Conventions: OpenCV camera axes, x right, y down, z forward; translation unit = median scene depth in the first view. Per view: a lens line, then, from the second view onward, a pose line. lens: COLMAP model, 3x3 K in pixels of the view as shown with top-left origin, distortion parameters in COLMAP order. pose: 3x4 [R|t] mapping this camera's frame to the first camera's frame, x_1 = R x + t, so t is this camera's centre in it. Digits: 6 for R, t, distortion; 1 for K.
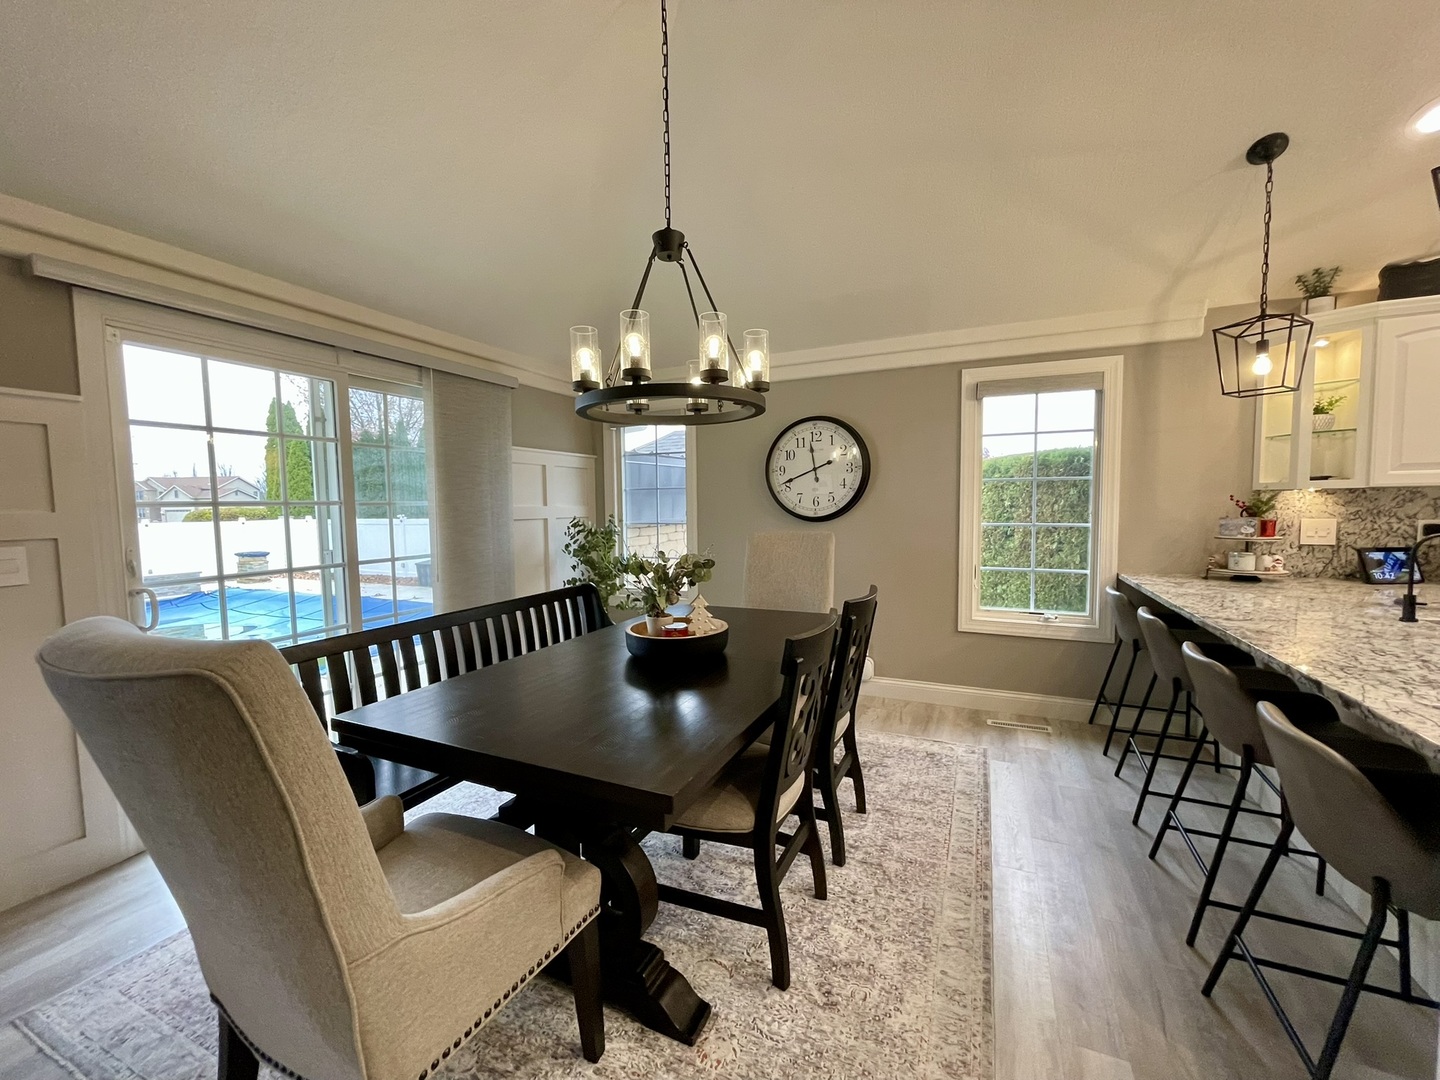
lens RADIAL K [[580.5, 0, 718.2], [0, 580.5, 542.6], [0, 0, 1]] dist [-0.002872, 0.000689]
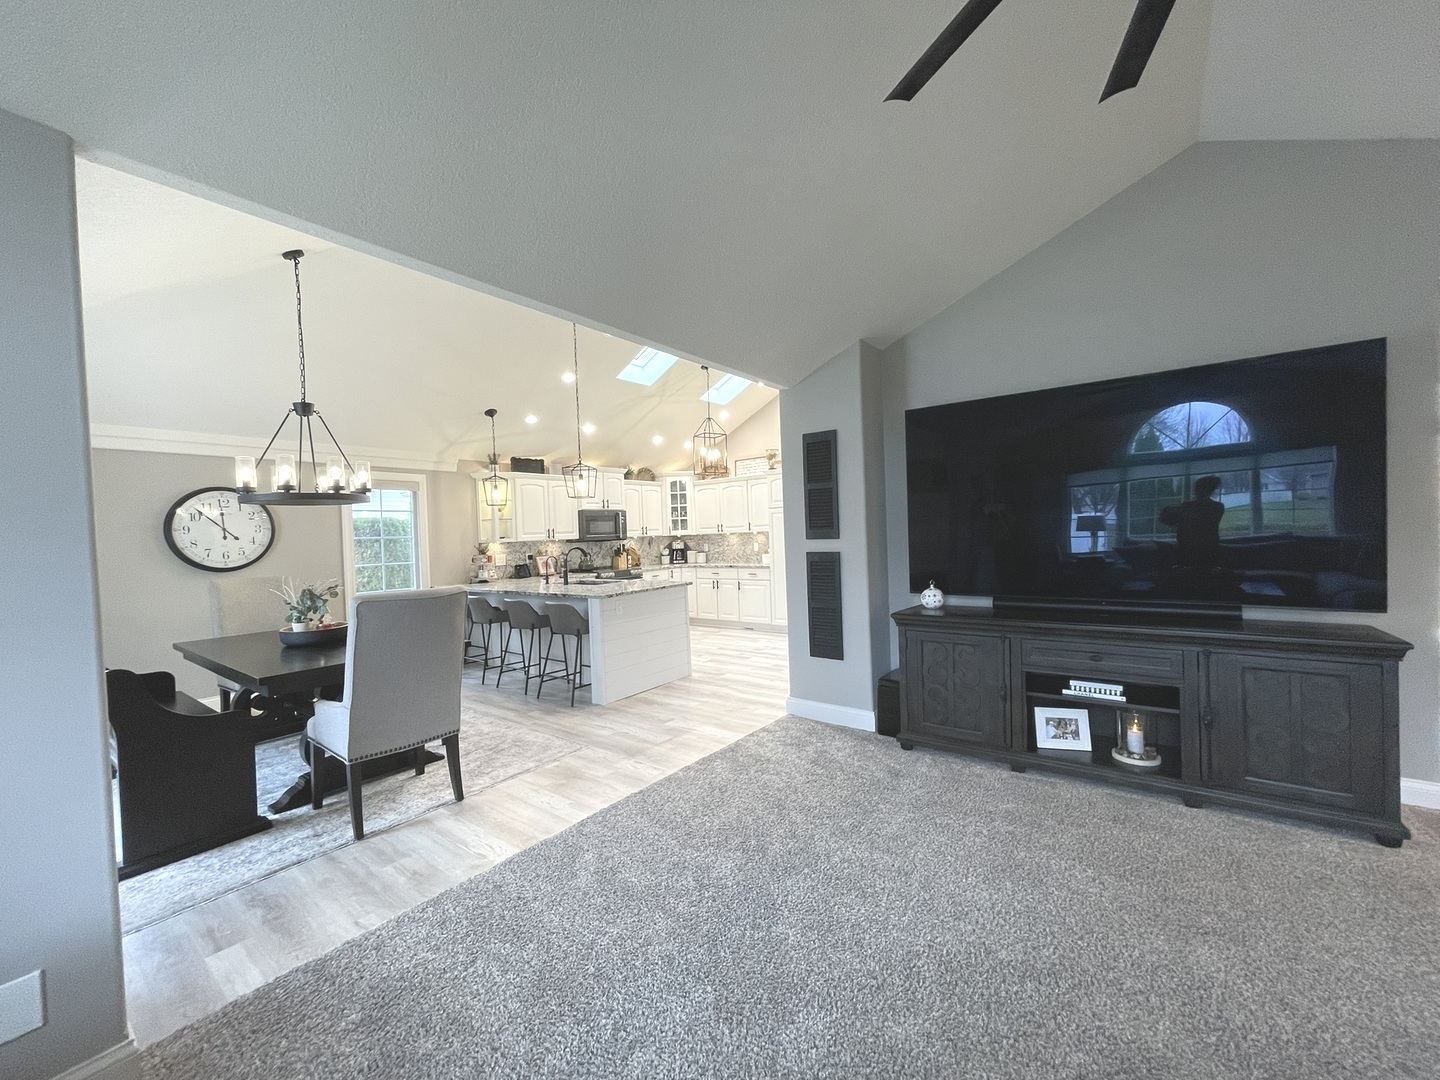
lens RADIAL K [[580.5, 0, 718.2], [0, 580.5, 542.6], [0, 0, 1]] dist [-0.002872, 0.000689]
pose [[0.228427, -0.011834, 0.973489, -1.105267], [0.093602, 0.995561, -0.009861, 0.018136], [-0.969051, 0.093373, 0.228520, -0.430800]]
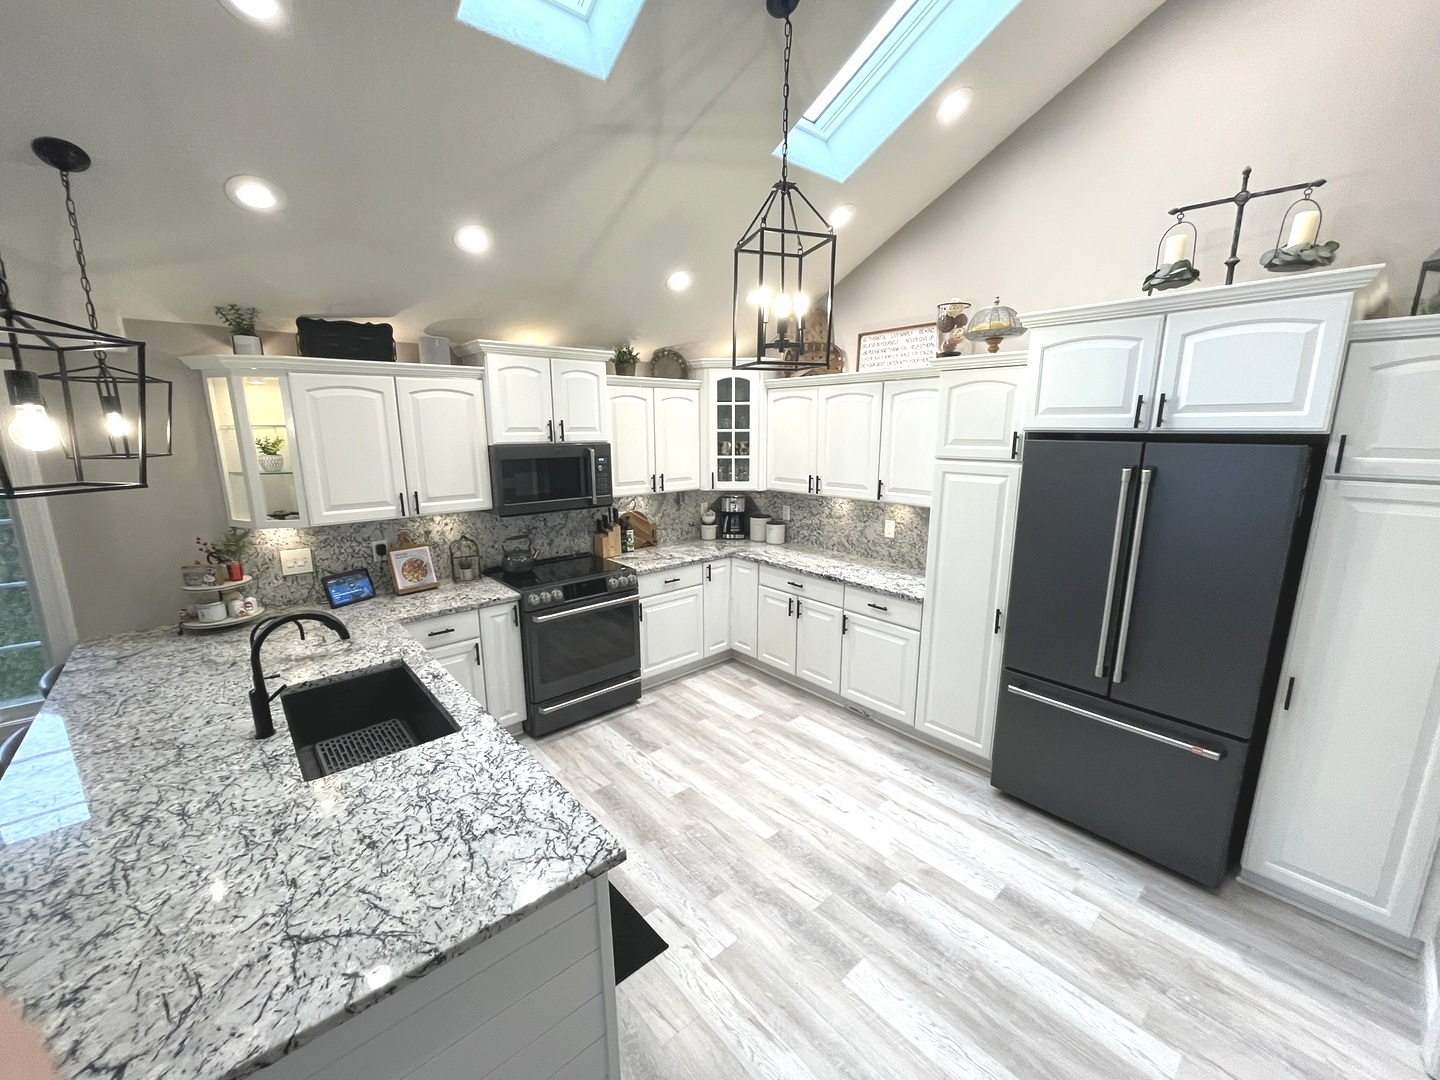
lens RADIAL K [[580.5, 0, 718.2], [0, 580.5, 542.6], [0, 0, 1]] dist [-0.002872, 0.000689]
pose [[0.414459, -0.169777, 0.894091, 0.417209], [0.054360, 0.985309, 0.161899, -0.184822], [-0.908443, -0.018497, 0.417599, -0.144659]]
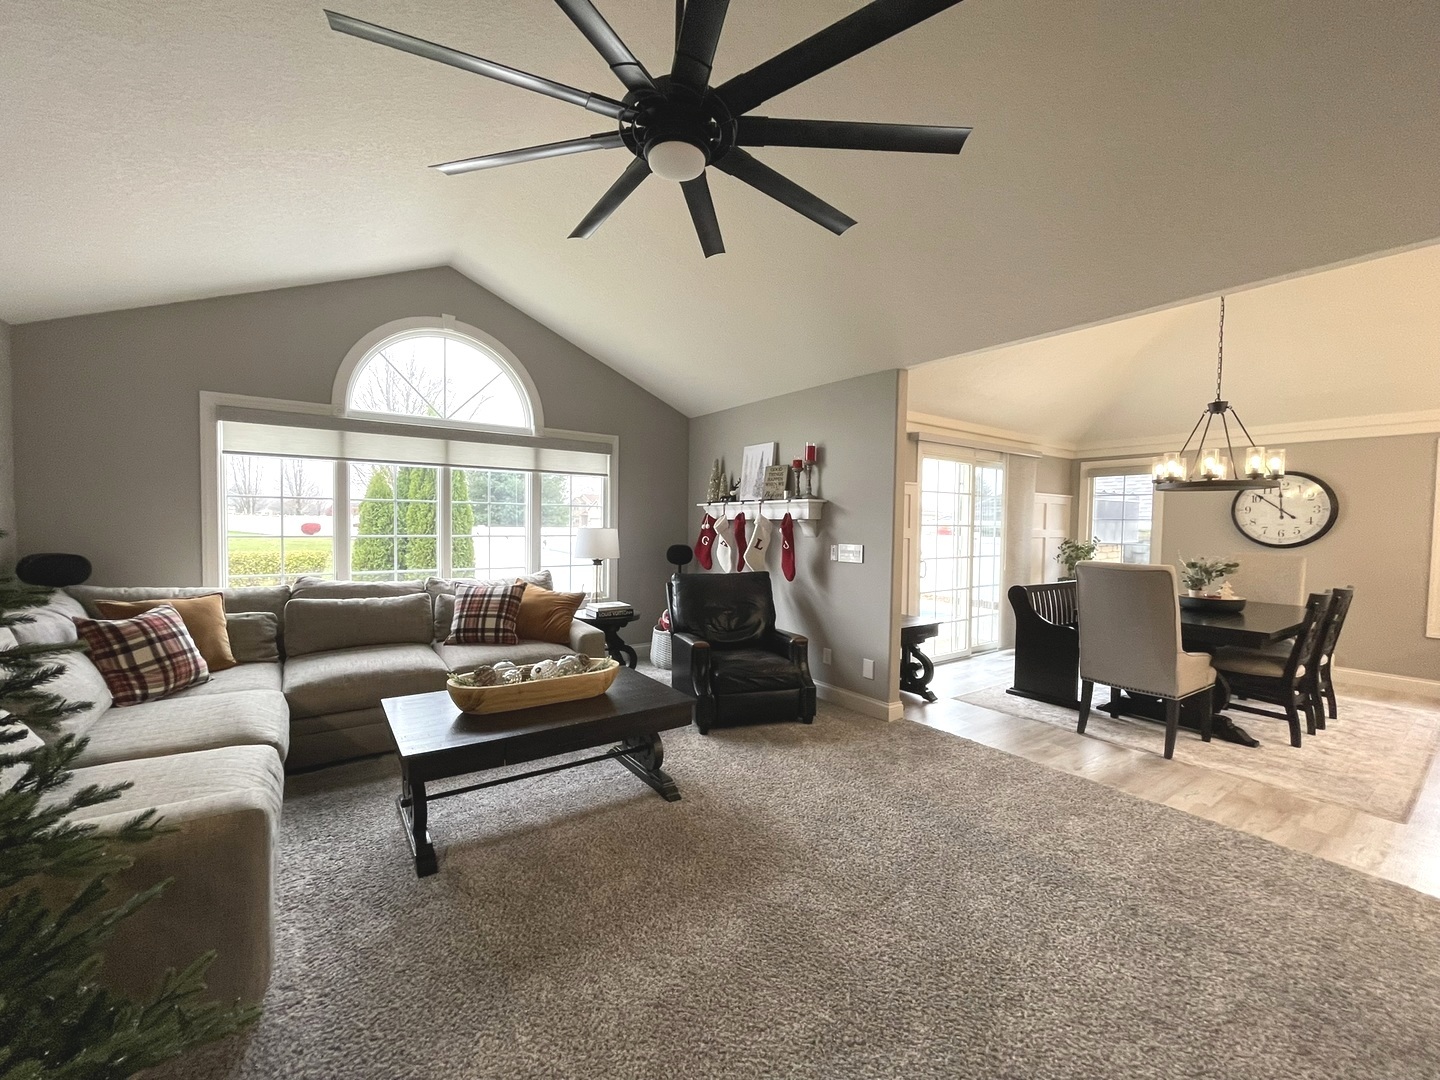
lens RADIAL K [[580.5, 0, 718.2], [0, 580.5, 542.6], [0, 0, 1]] dist [-0.002872, 0.000689]
pose [[0.866757, 0.044105, -0.496776, -0.418896], [-0.057767, 0.998256, -0.012162, 0.061144], [0.495373, 0.039239, 0.867793, -1.172094]]
